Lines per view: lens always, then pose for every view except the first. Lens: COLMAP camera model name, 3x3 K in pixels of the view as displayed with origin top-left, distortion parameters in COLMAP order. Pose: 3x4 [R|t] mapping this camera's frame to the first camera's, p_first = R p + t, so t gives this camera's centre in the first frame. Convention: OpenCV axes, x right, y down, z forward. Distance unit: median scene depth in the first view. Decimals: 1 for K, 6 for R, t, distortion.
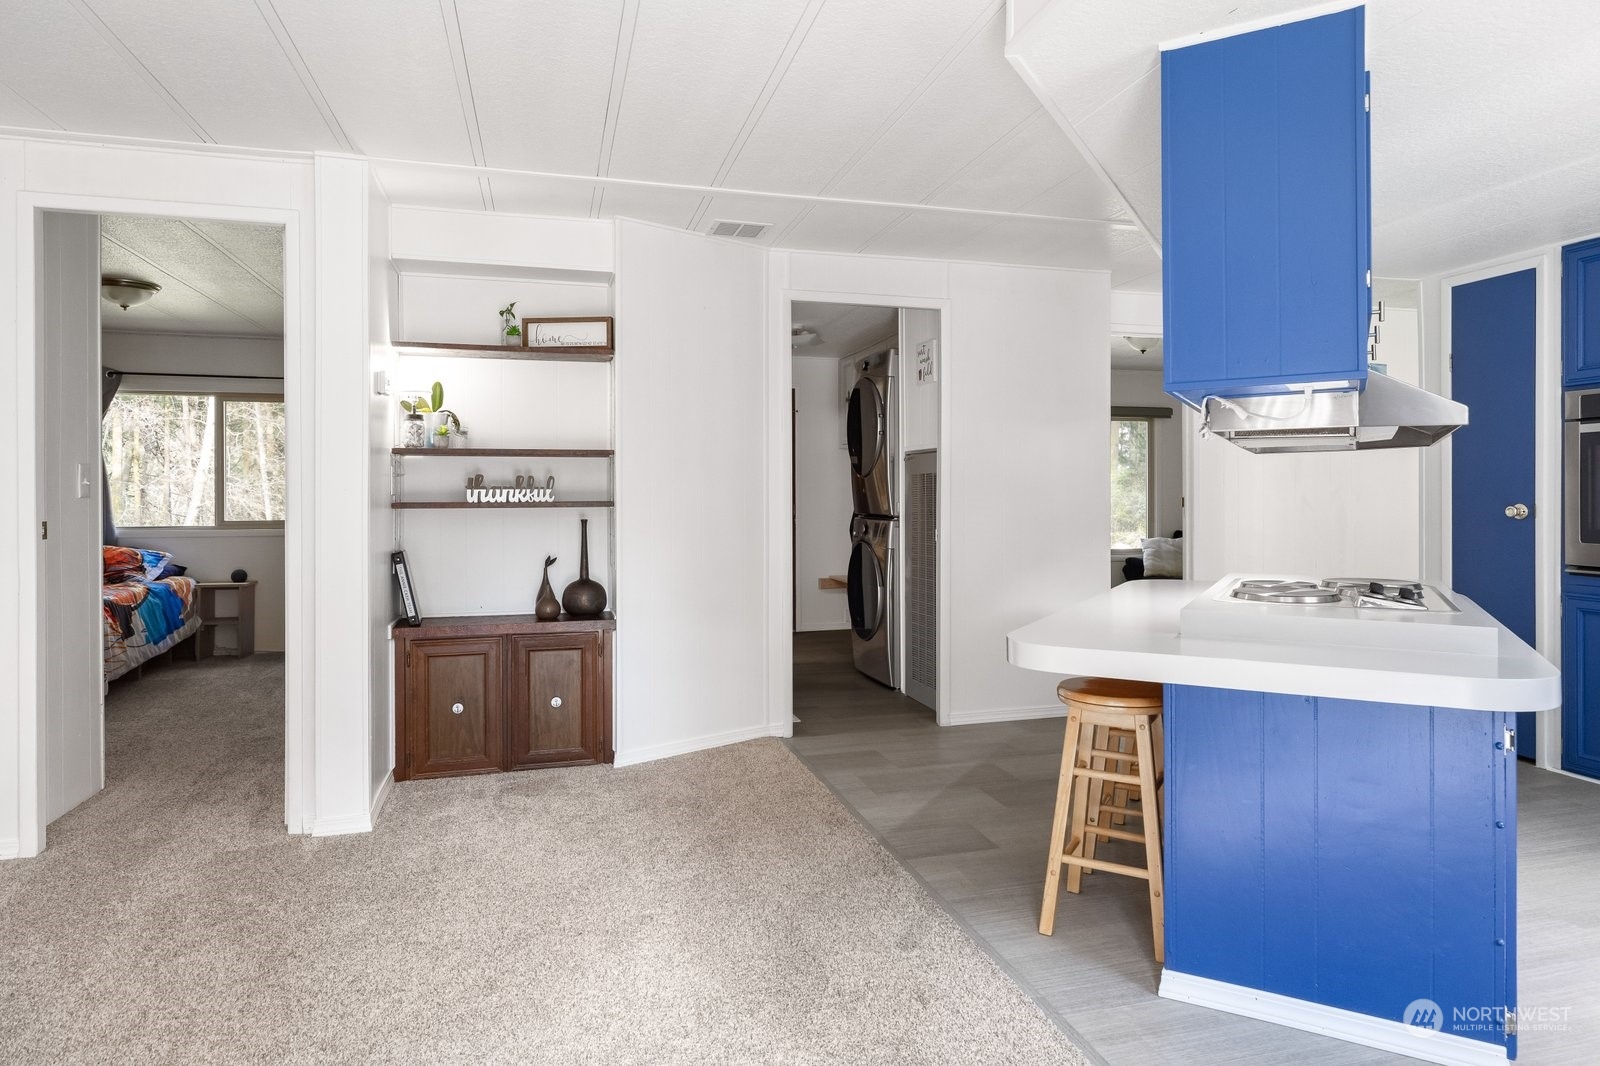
lens RADIAL K [[959.4, 0, 800.5], [0, 959.4, 497.1], [0, 0, 1]] dist [0.026703, 0.000051]
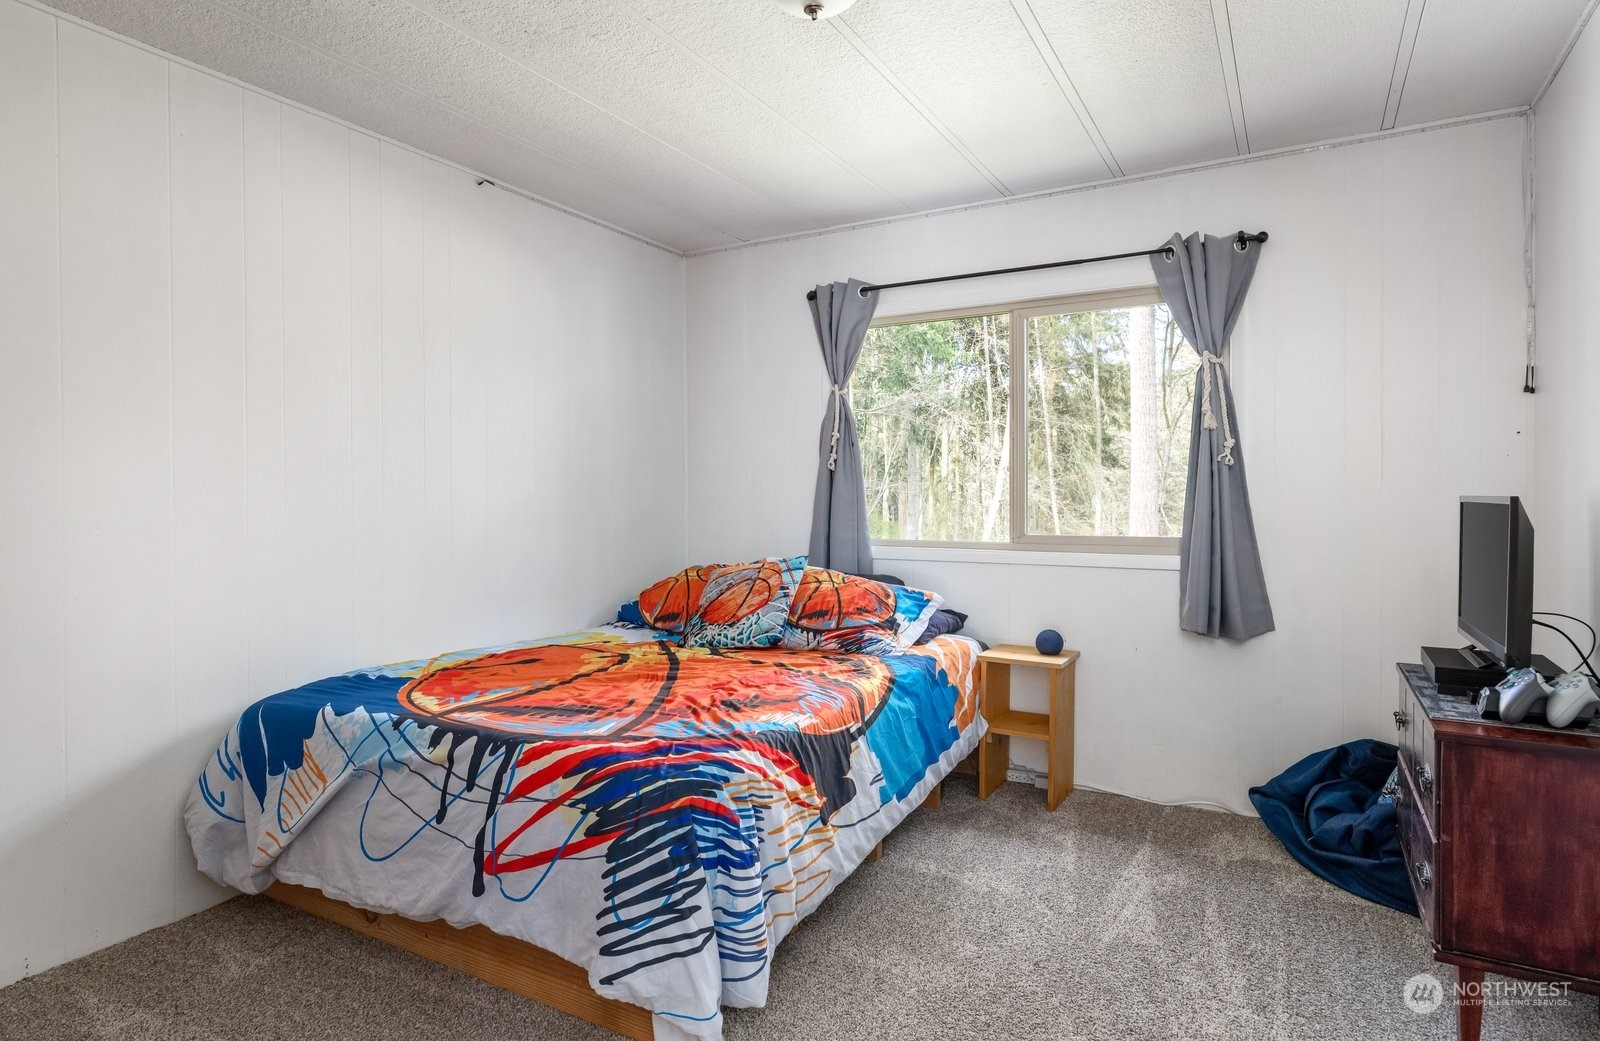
lens RADIAL K [[838.5, 0, 800.8], [0, 838.5, 497.4], [0, 0, 1]] dist [0.001310, 0.000149]
pose [[0.702853, 0.006110, -0.711309, -0.405866], [-0.001406, 0.999973, 0.007200, -0.000562], [0.711333, -0.004061, 0.702843, 0.675146]]
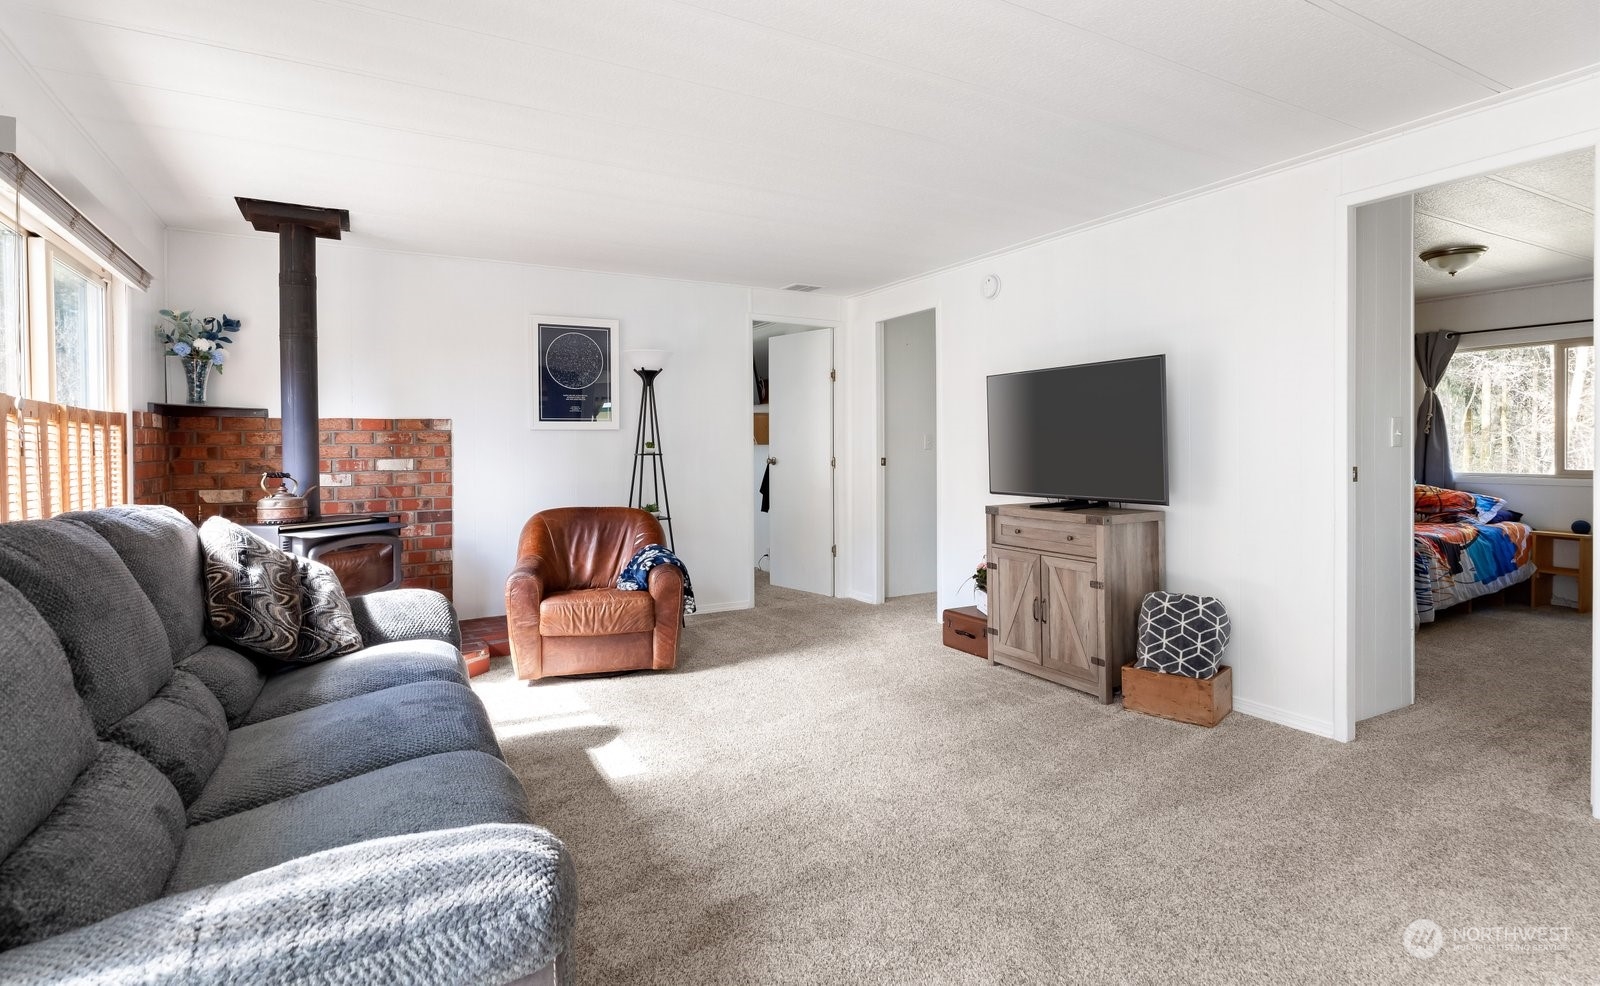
lens RADIAL K [[813.7, 0, 805.2], [0, 813.7, 453.4], [0, 0, 1]] dist [-0.003217, 0.000056]
pose [[0.251823, 0.009438, -0.967727, 0.010470], [0.000711, 0.999950, 0.009937, -0.000967], [0.967773, -0.003191, 0.251804, 0.052510]]
